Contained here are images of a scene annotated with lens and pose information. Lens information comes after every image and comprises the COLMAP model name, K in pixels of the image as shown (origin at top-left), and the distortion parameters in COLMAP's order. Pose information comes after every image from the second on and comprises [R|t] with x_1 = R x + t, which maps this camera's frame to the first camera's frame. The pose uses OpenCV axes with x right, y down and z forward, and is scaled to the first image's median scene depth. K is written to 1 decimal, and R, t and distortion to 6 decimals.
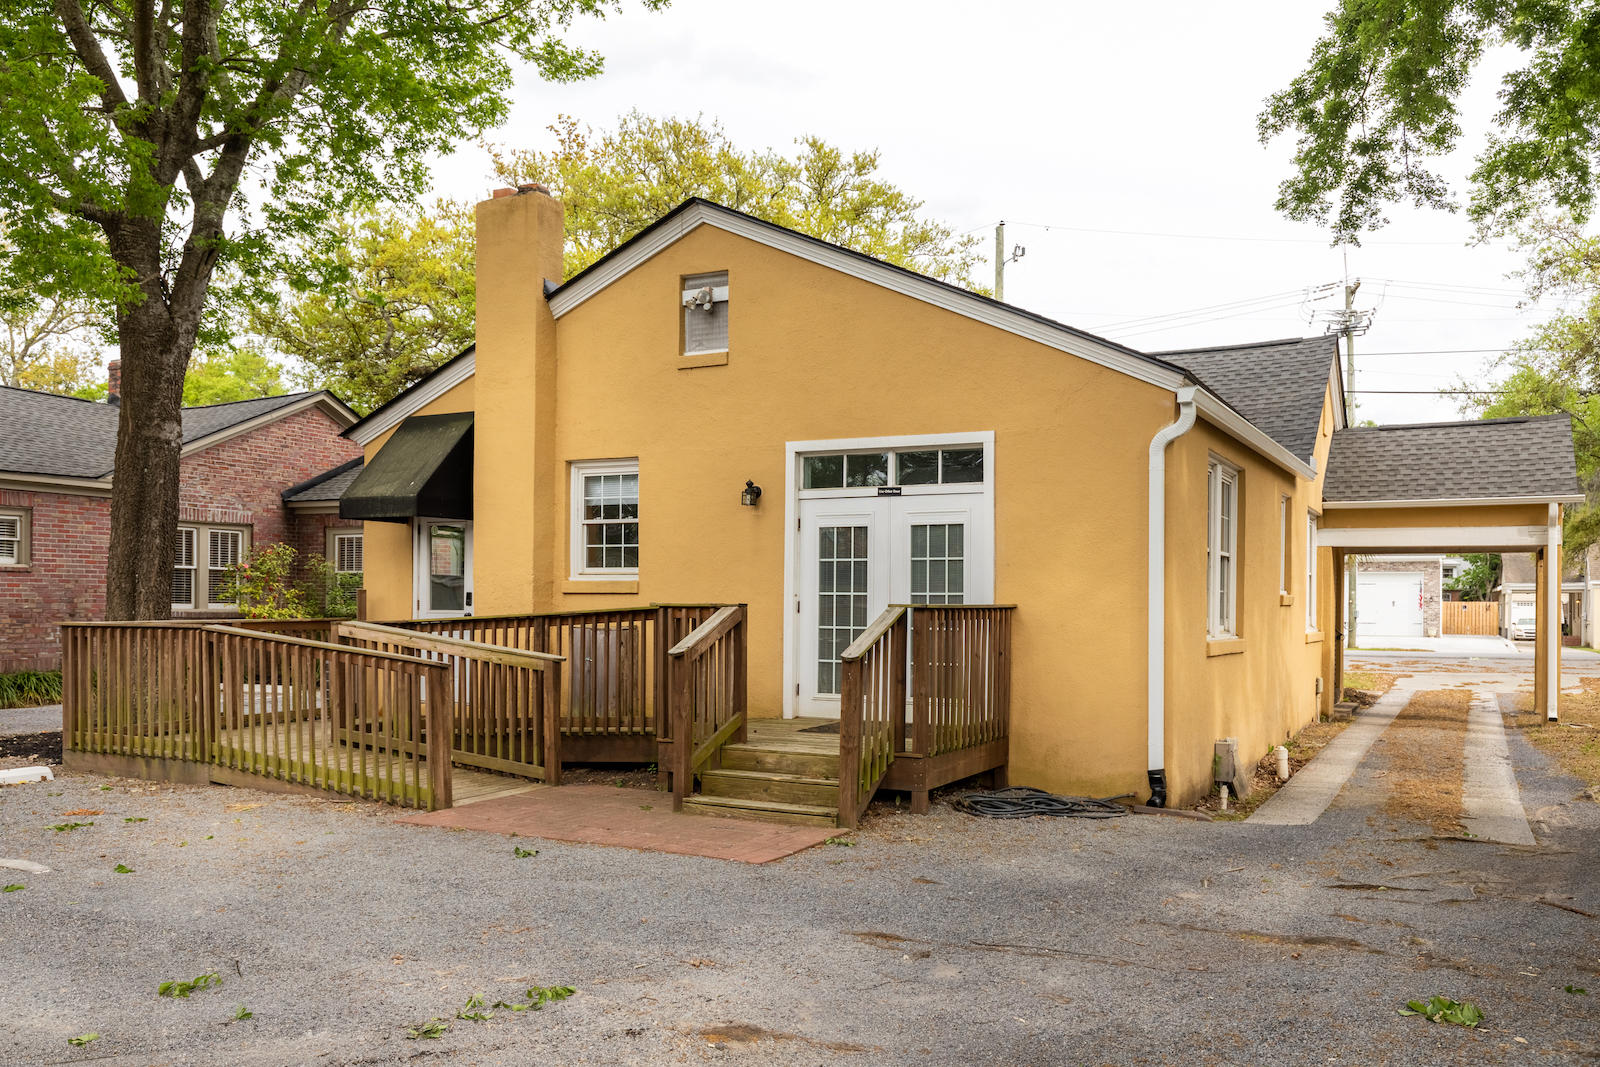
lens RADIAL K [[1312.9, 0, 745.8], [0, 1312.9, 601.5], [0, 0, 1]] dist [0.007513, 0.000034]
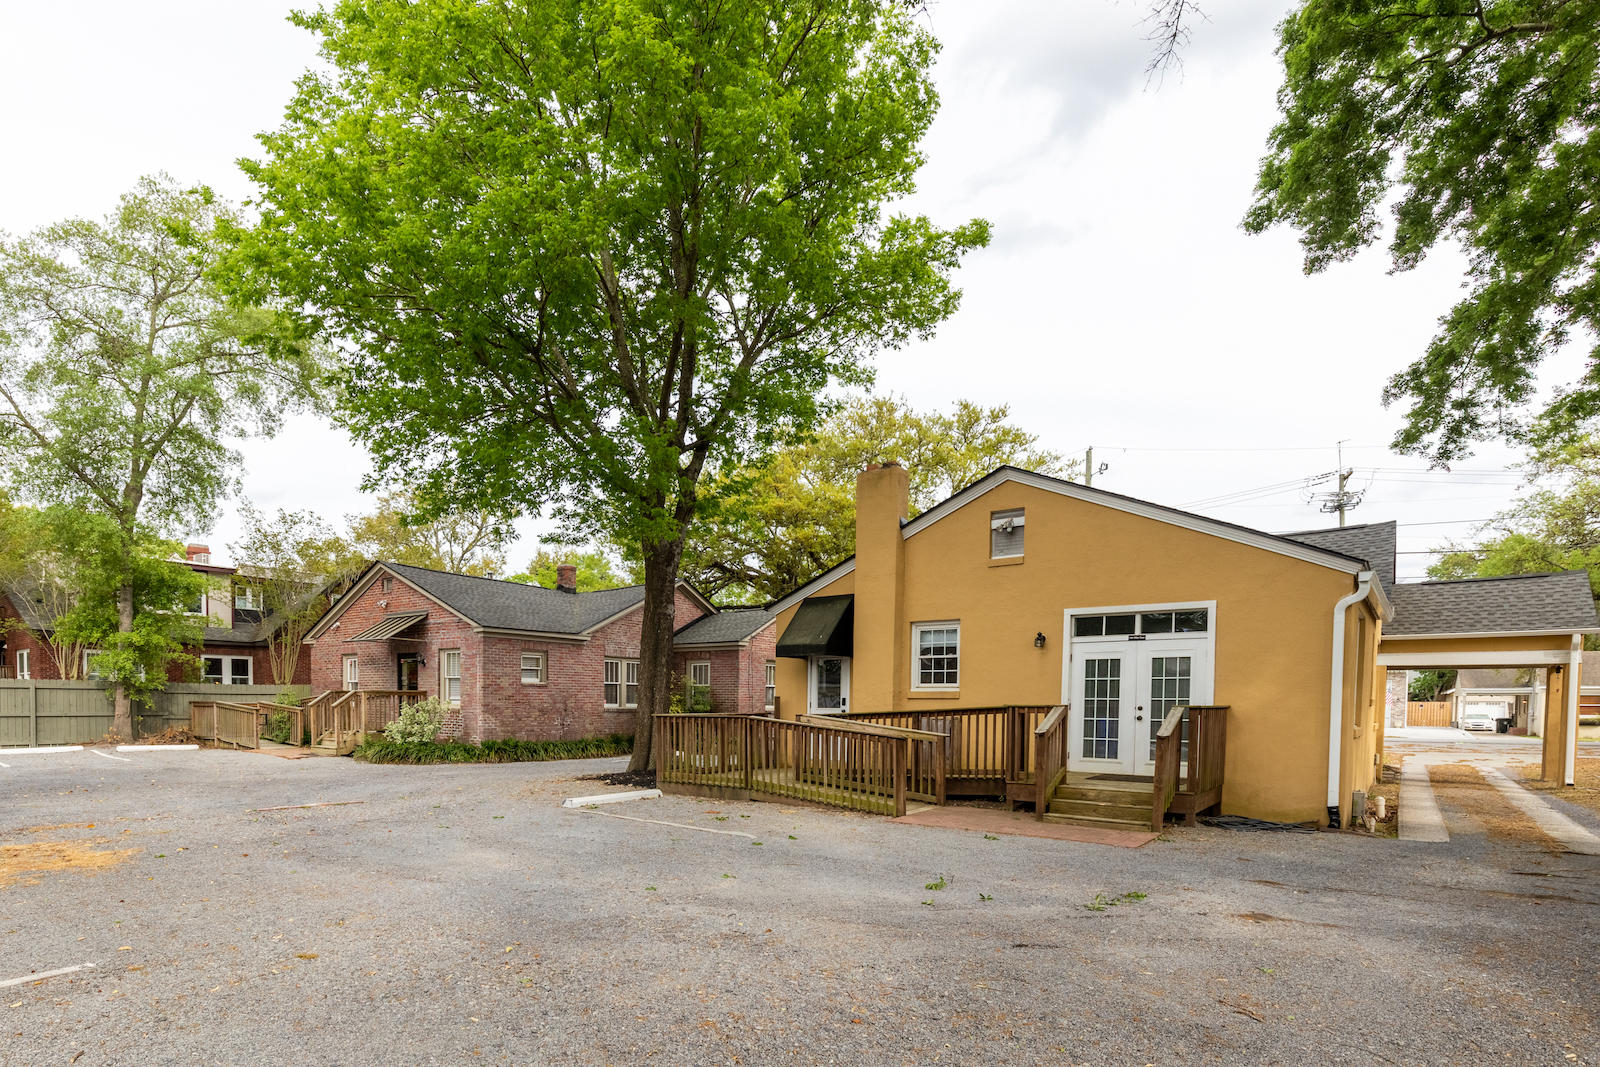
lens RADIAL K [[849.6, 0, 656.4], [0, 849.6, 728.6], [0, 0, 1]] dist [-0.000397, 0.001093]
pose [[0.975751, 0.006683, -0.218779, -0.217168], [0.000268, 0.999496, 0.031729, -0.002298], [0.218881, -0.031018, 0.975258, -0.168498]]
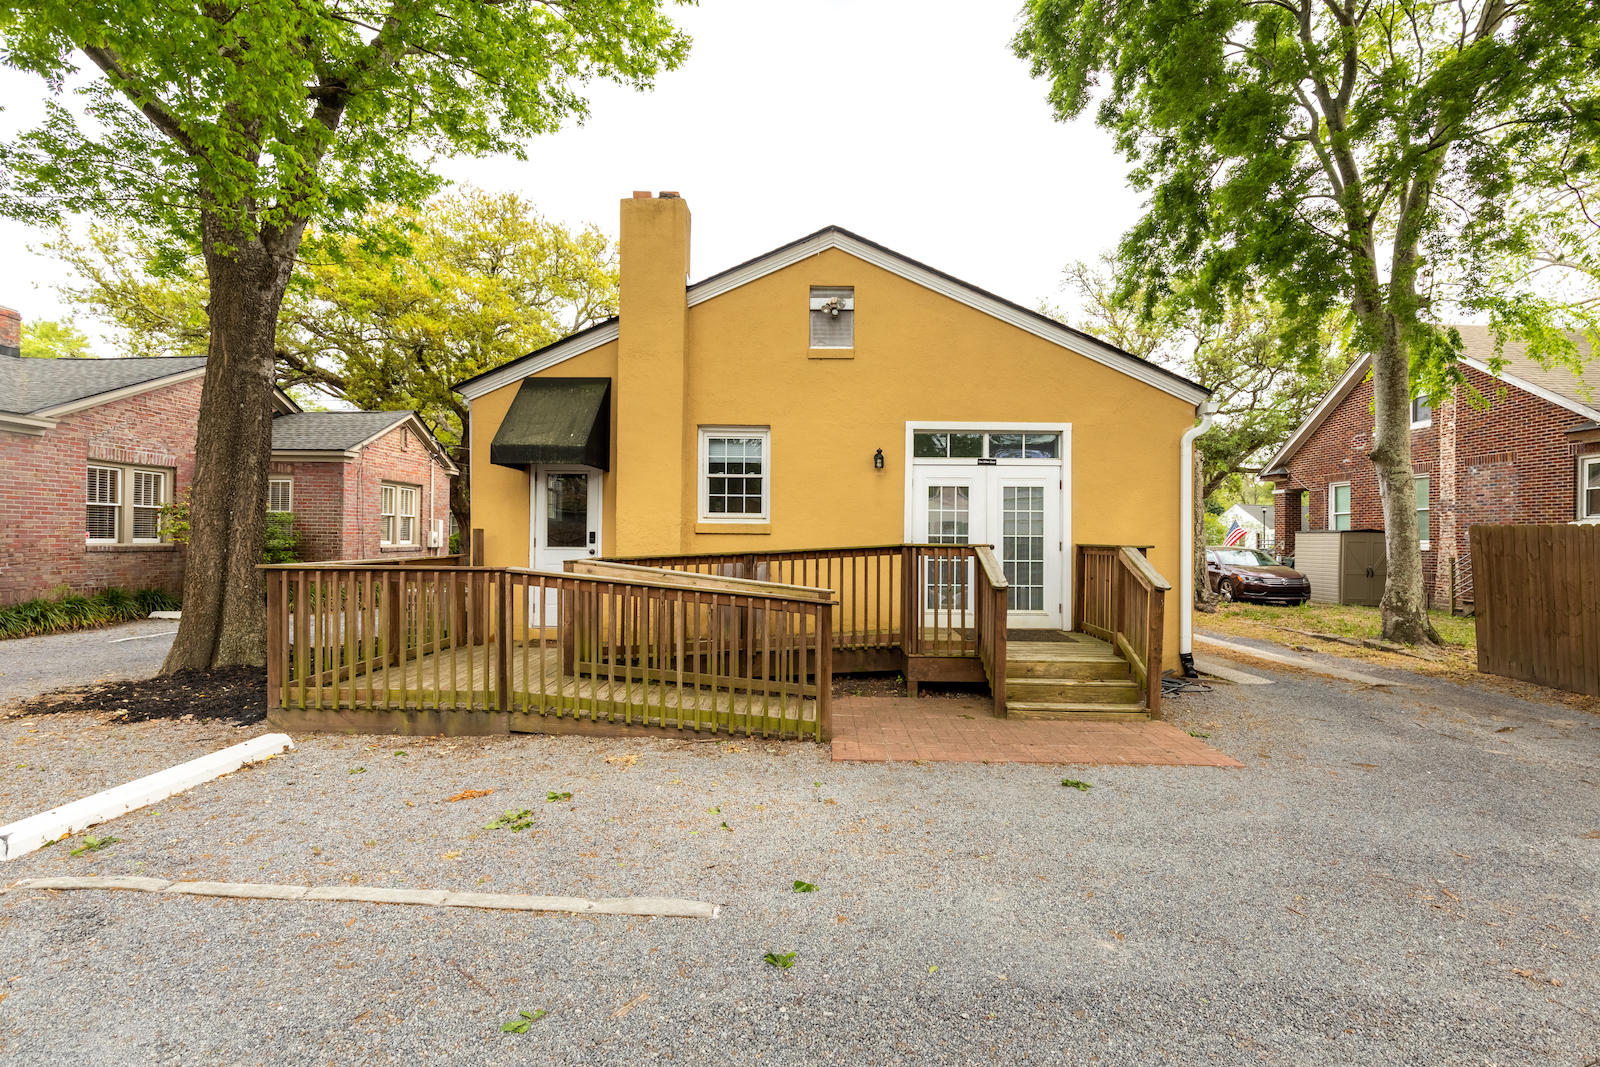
lens RADIAL K [[766.1, 0, 800.0], [0, 766.1, 533.5], [0, 0, 1]] dist [0.001123, -0.000575]
pose [[0.886107, 0.004723, 0.463456, -0.381149], [-0.003631, 0.999988, -0.003250, -0.004350], [-0.463466, 0.001197, 0.886114, 0.326239]]
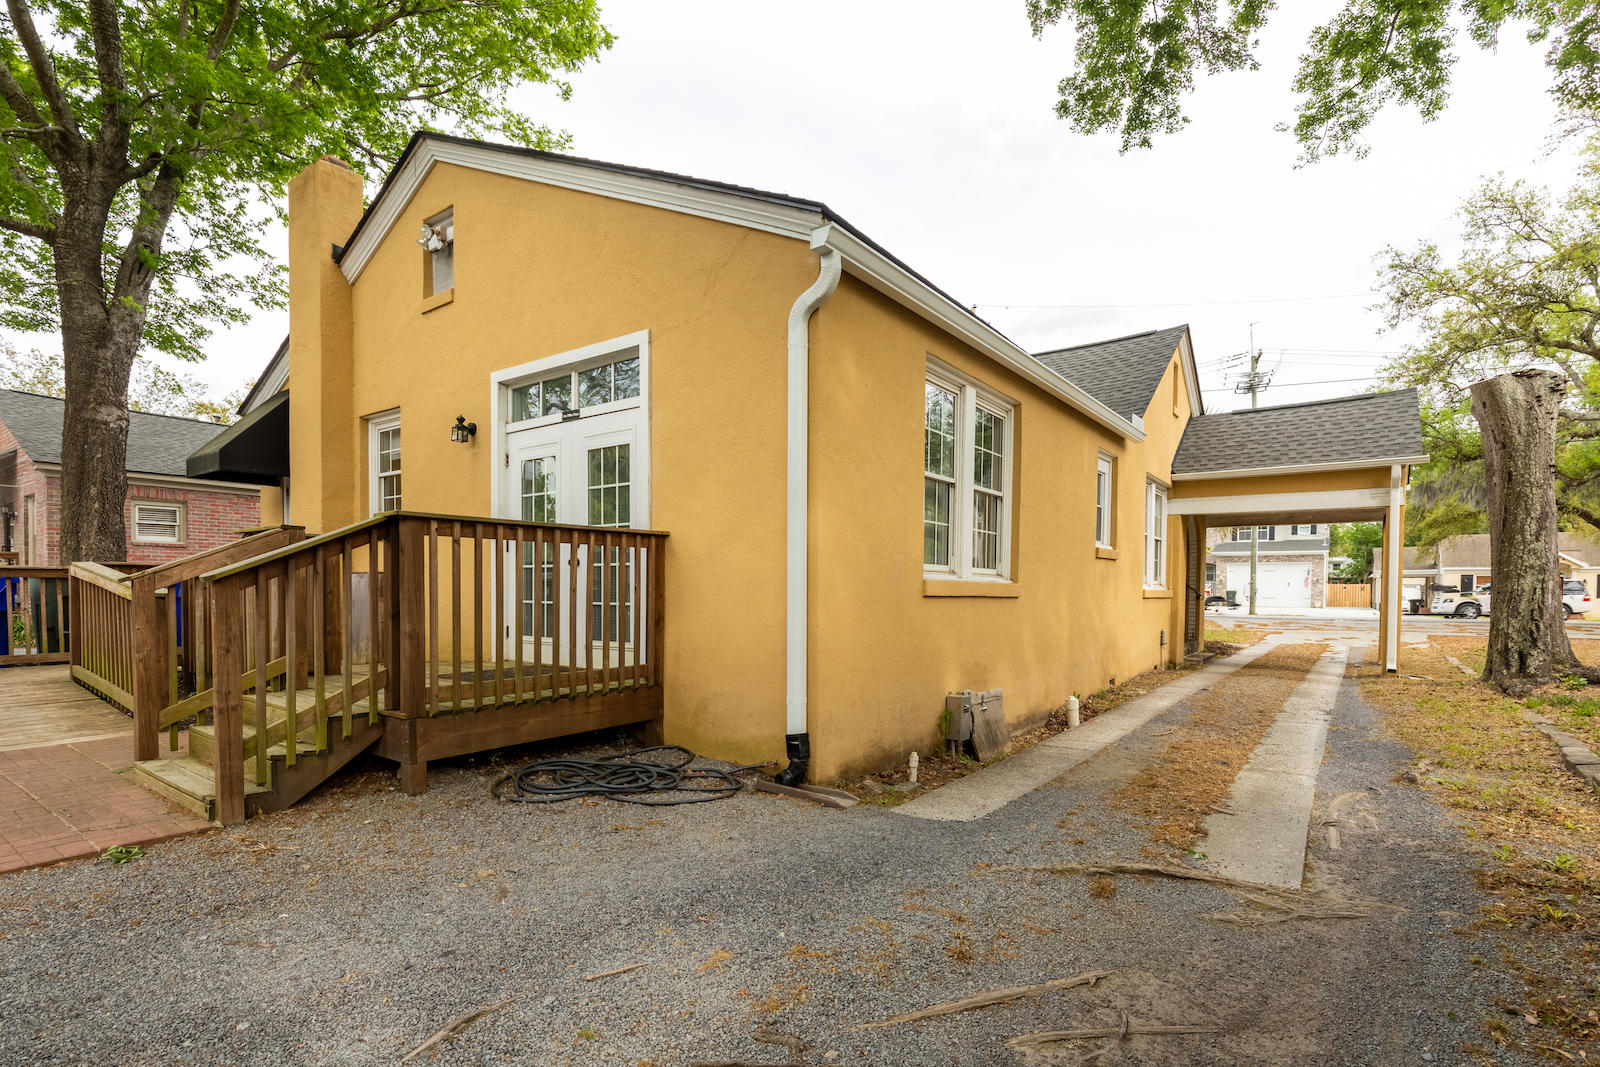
lens RADIAL K [[782.8, 0, 755.4], [0, 782.8, 609.1], [0, 0, 1]] dist [-0.000041, -0.000701]
pose [[0.988643, 0.004199, -0.150226, 0.276161], [-0.000156, 0.999638, 0.026916, 0.031454], [0.150285, -0.026587, 0.988285, 0.414463]]
